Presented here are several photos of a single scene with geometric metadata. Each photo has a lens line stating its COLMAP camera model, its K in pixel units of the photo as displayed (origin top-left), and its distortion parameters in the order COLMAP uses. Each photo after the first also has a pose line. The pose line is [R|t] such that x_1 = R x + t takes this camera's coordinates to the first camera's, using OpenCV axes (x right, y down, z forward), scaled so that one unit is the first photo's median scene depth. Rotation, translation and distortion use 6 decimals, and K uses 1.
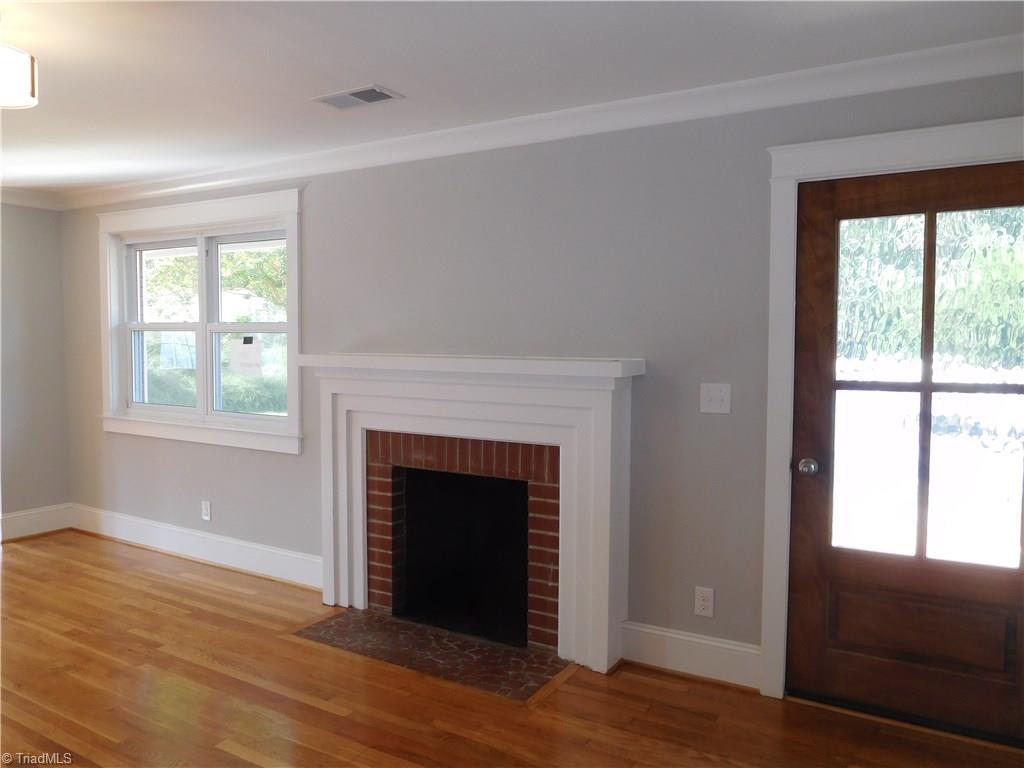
lens RADIAL K [[766.0, 0, 510.4], [0, 766.0, 387.4], [0, 0, 1]] dist [-0.039408, 0.021054]
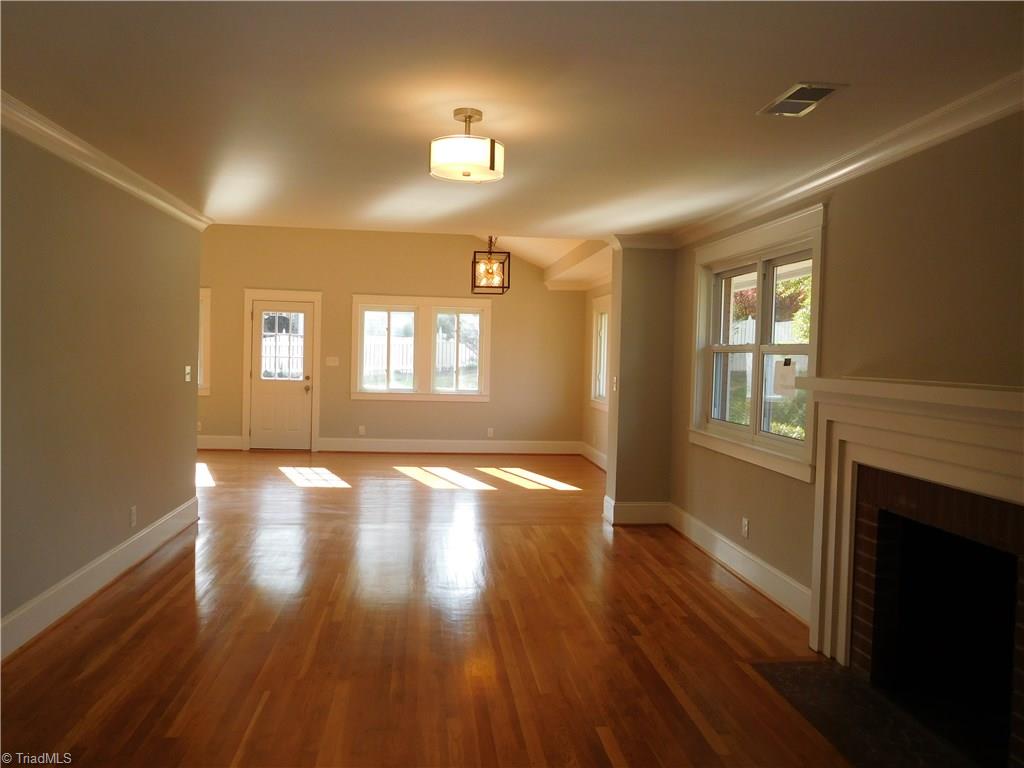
lens RADIAL K [[766.0, 0, 508.9], [0, 766.0, 389.5], [0, 0, 1]] dist [-0.039408, 0.021054]
pose [[0.601678, 0.041567, -0.797656, 0.260273], [-0.066300, 0.997798, 0.001986, -0.005425], [0.795982, 0.051690, 0.603109, 0.139752]]
